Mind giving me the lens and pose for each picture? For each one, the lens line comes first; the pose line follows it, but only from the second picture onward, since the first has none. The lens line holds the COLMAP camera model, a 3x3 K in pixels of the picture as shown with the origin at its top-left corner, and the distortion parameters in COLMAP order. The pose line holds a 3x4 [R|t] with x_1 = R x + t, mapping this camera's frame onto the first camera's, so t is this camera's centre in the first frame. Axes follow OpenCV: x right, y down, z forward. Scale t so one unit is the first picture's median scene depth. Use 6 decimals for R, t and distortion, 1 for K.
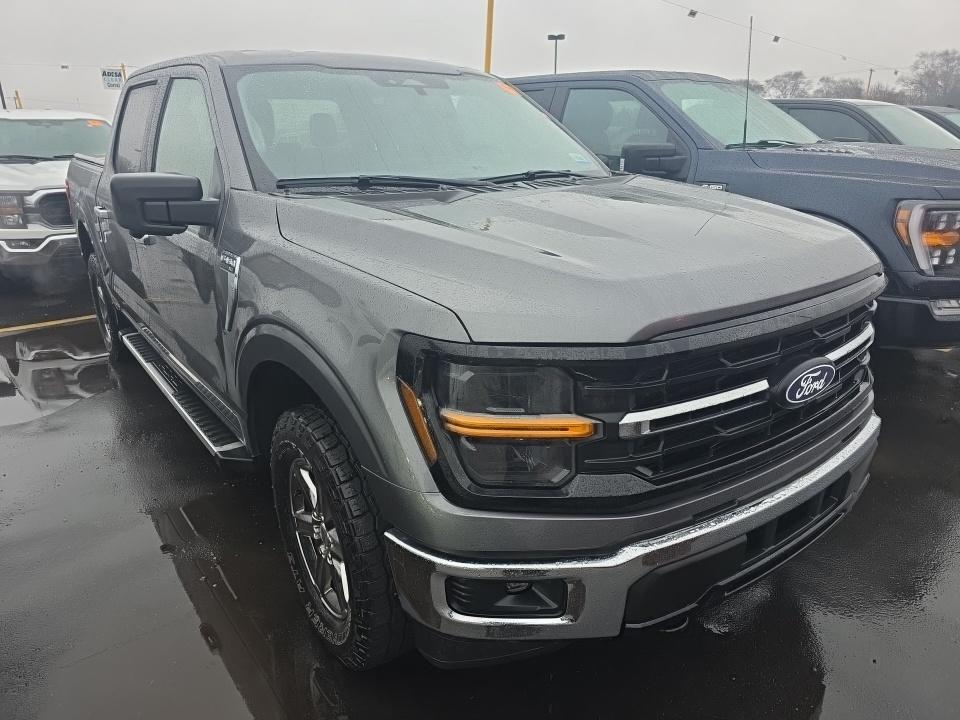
lens RADIAL K [[638.9, 0, 479.9], [0, 638.9, 345.3], [0, 0, 1]] dist [0.045800, -0.043448]
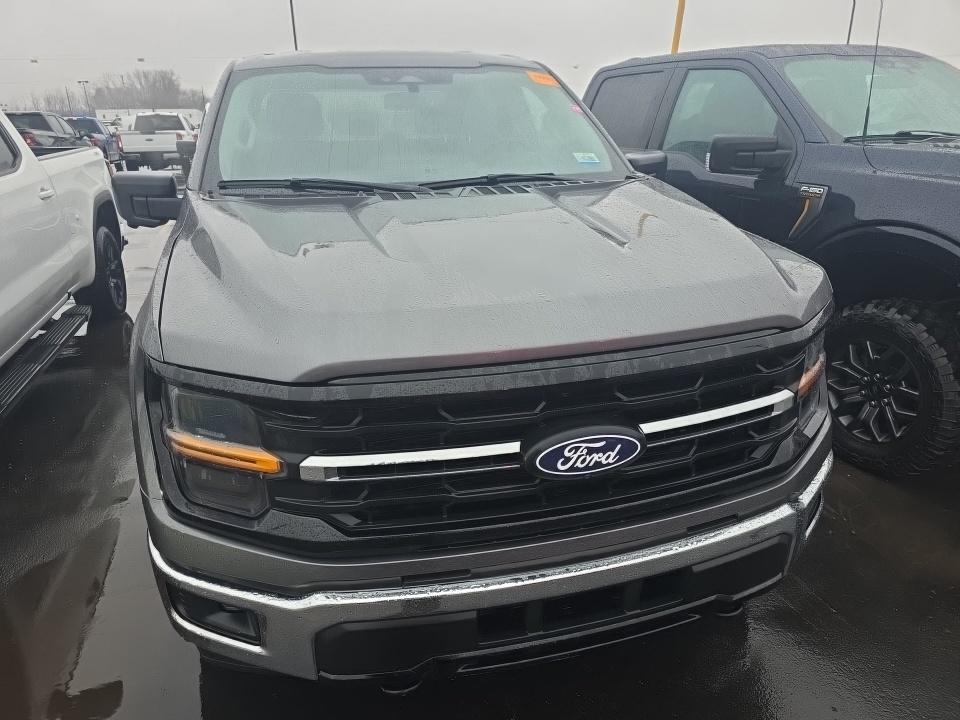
lens RADIAL K [[644.8, 0, 480.0], [0, 644.8, 360.0], [0, 0, 1]] dist [0.049862, -0.042289]
pose [[0.932659, 0.118835, -0.340624, 0.666445], [-0.102197, 0.992542, 0.066449, -0.105953], [0.345980, -0.027163, 0.937849, 0.172548]]
